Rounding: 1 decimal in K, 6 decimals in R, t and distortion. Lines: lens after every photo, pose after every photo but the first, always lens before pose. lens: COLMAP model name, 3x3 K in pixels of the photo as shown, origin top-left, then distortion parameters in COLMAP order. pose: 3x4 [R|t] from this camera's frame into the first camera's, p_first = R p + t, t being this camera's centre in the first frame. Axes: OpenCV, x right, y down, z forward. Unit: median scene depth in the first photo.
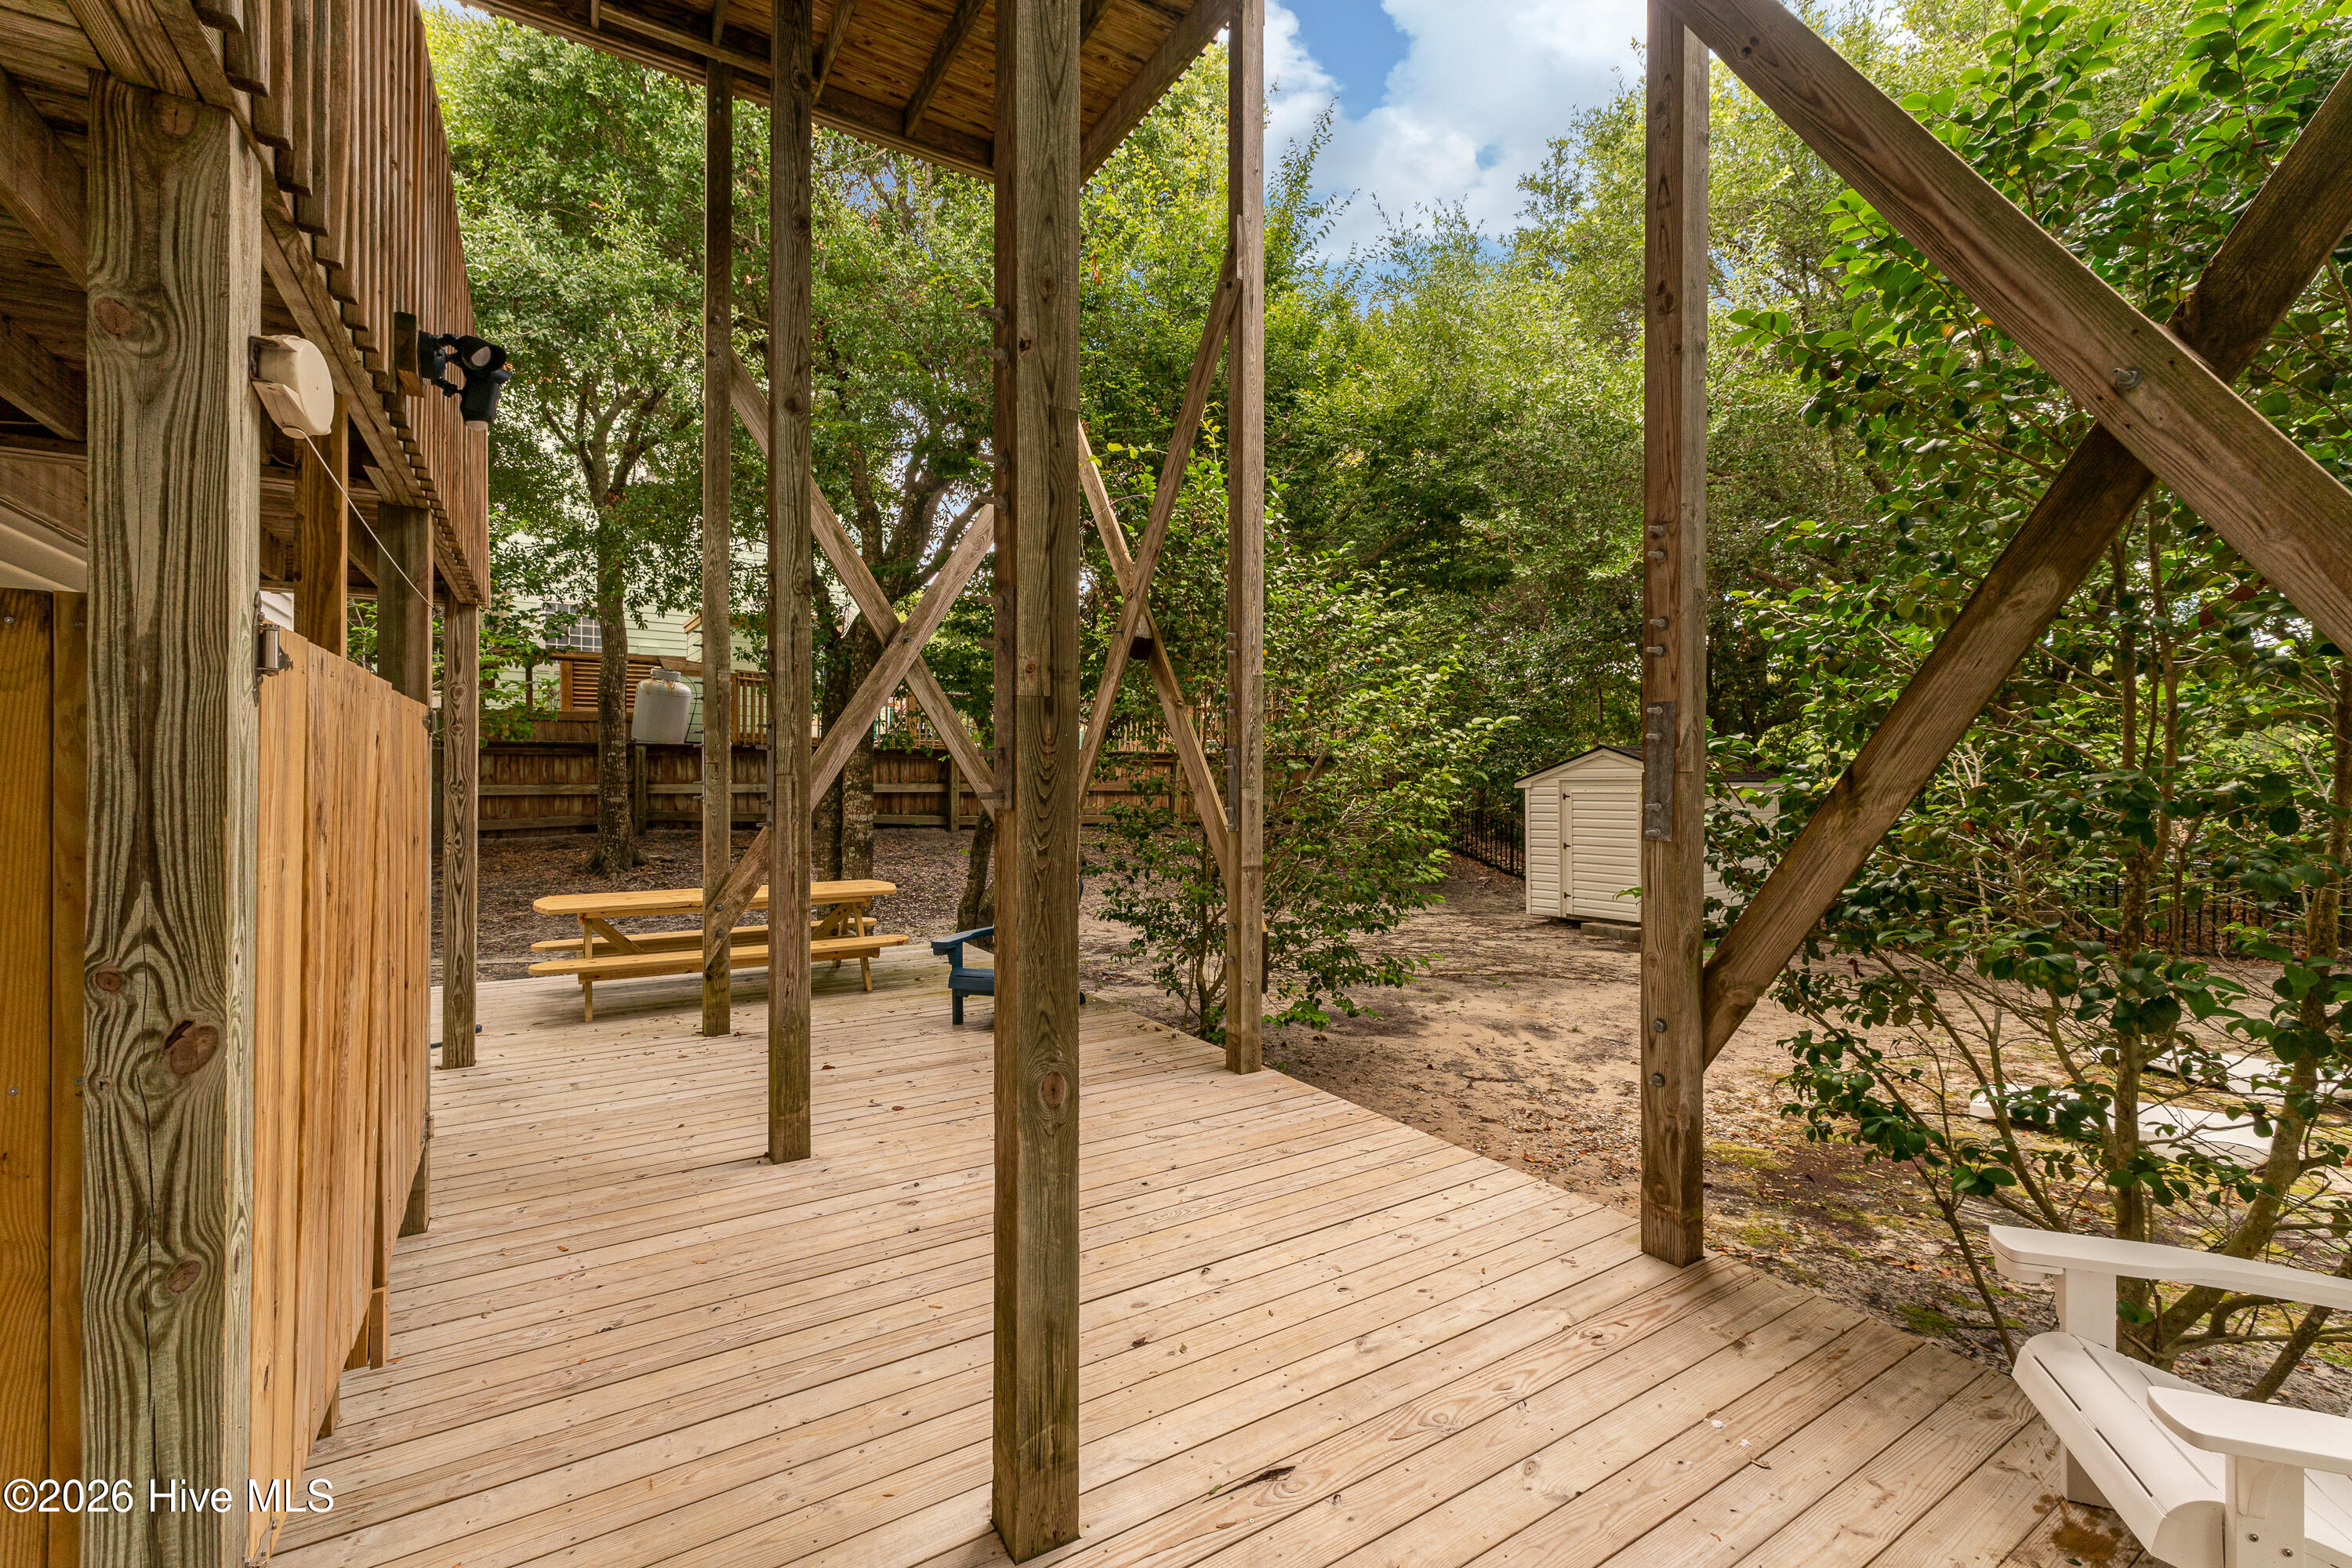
lens RADIAL K [[996.8, 0, 1166.8], [0, 996.8, 775.5], [0, 0, 1]] dist [0.008714, -0.000004]
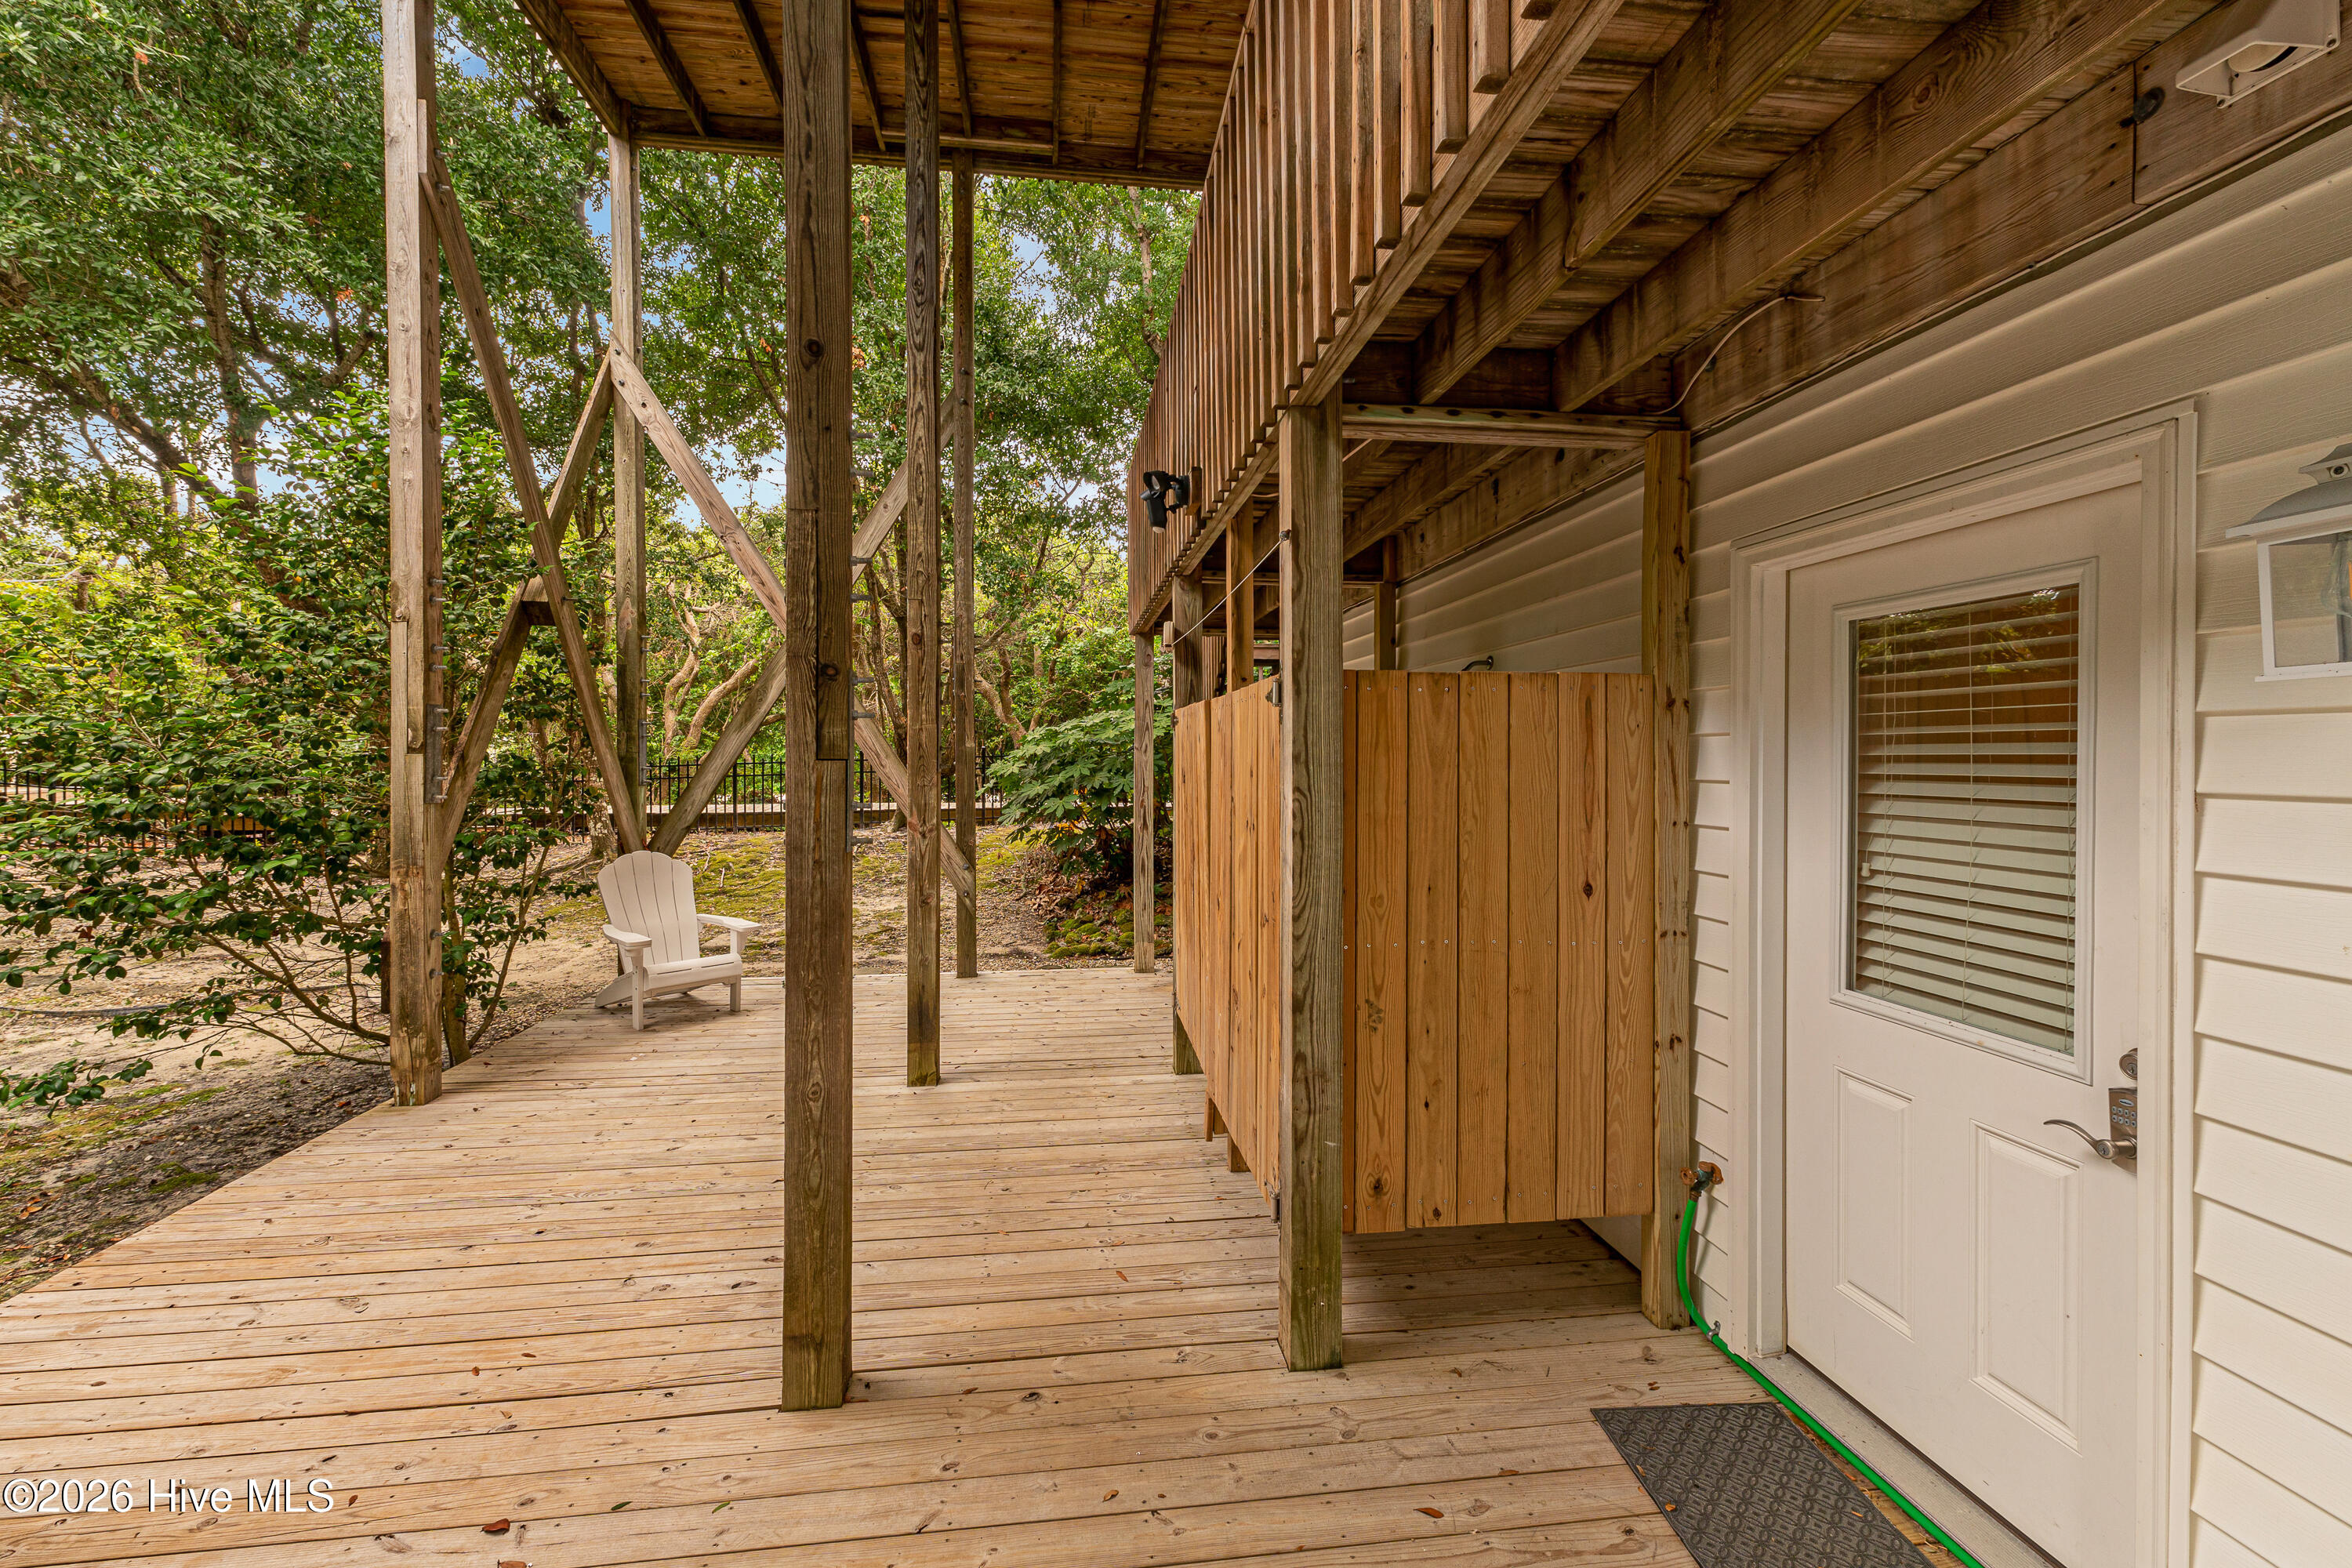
lens RADIAL K [[994.7, 0, 1192.1], [0, 994.7, 765.1], [0, 0, 1]] dist [0.008226, -0.000009]
pose [[-0.913311, -0.007267, 0.407199, -0.667172], [-0.001358, 0.999890, 0.014799, -0.007447], [-0.407262, 0.012963, -0.913220, 1.167141]]
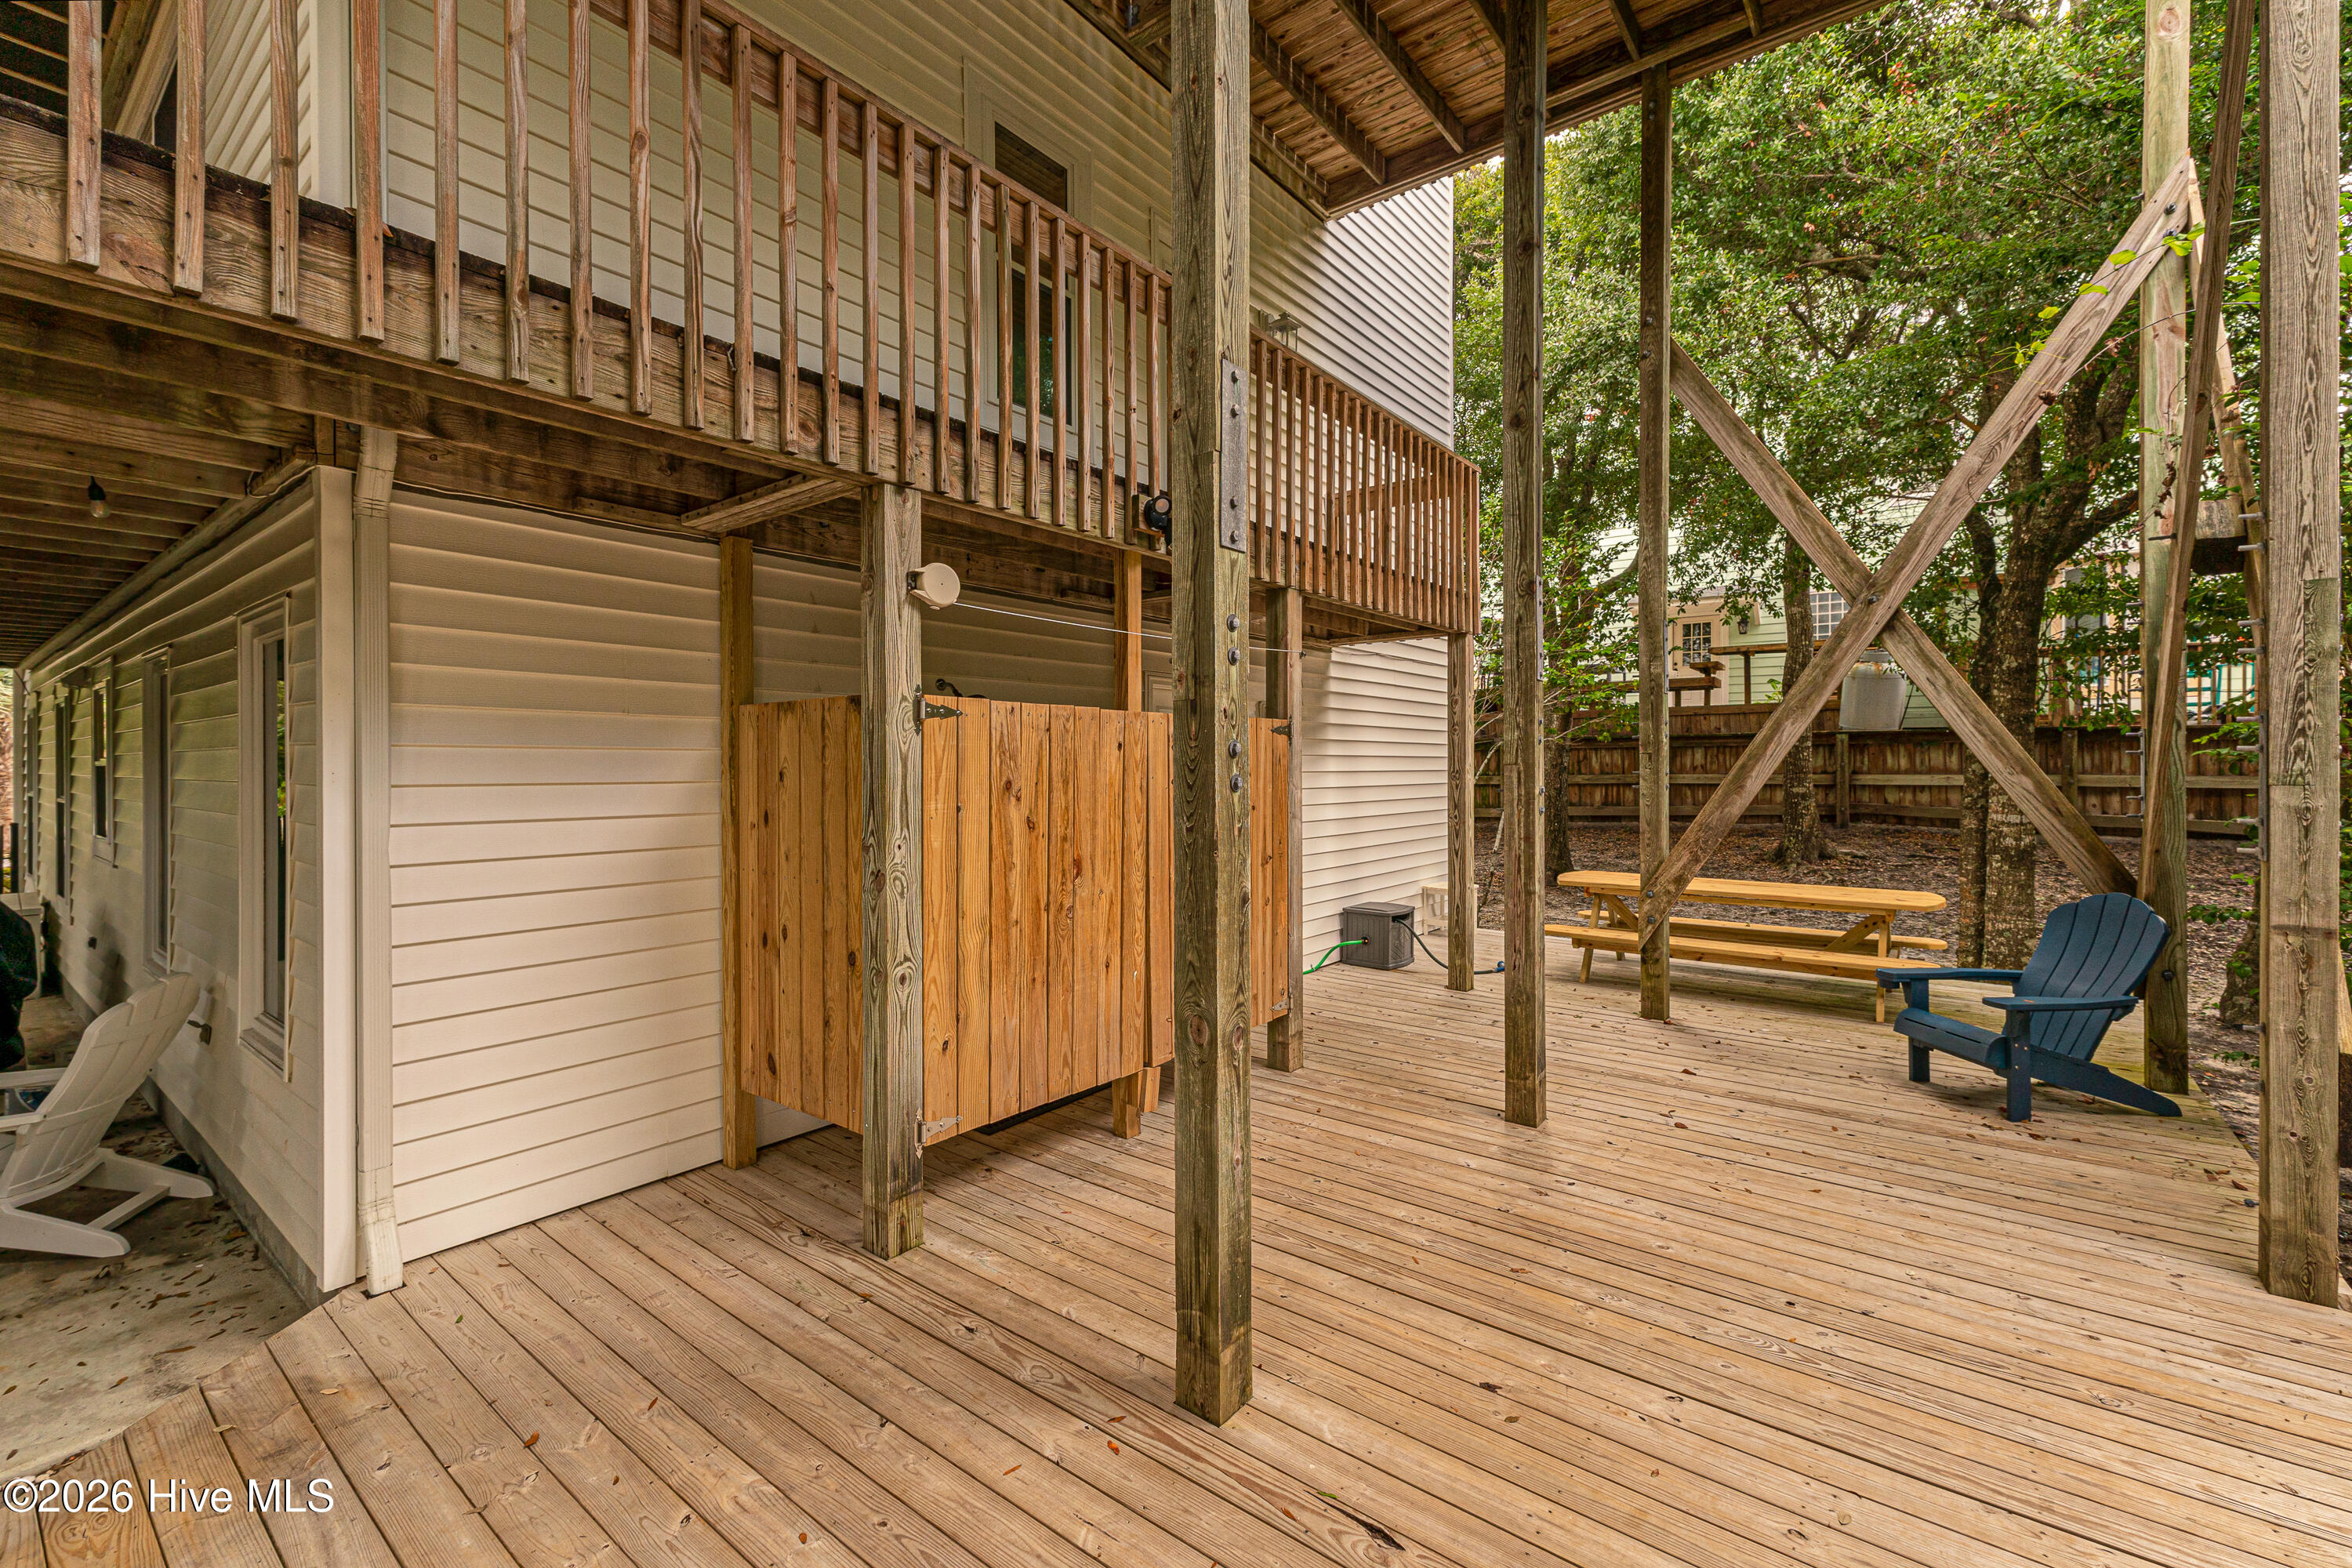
lens RADIAL K [[994.7, 0, 1192.1], [0, 994.7, 765.1], [0, 0, 1]] dist [0.008226, -0.000009]
pose [[0.348018, -0.002901, -0.937483, 0.399437], [0.002309, 0.999995, -0.002238, 0.001059], [0.937485, -0.001386, 0.348023, 0.233673]]
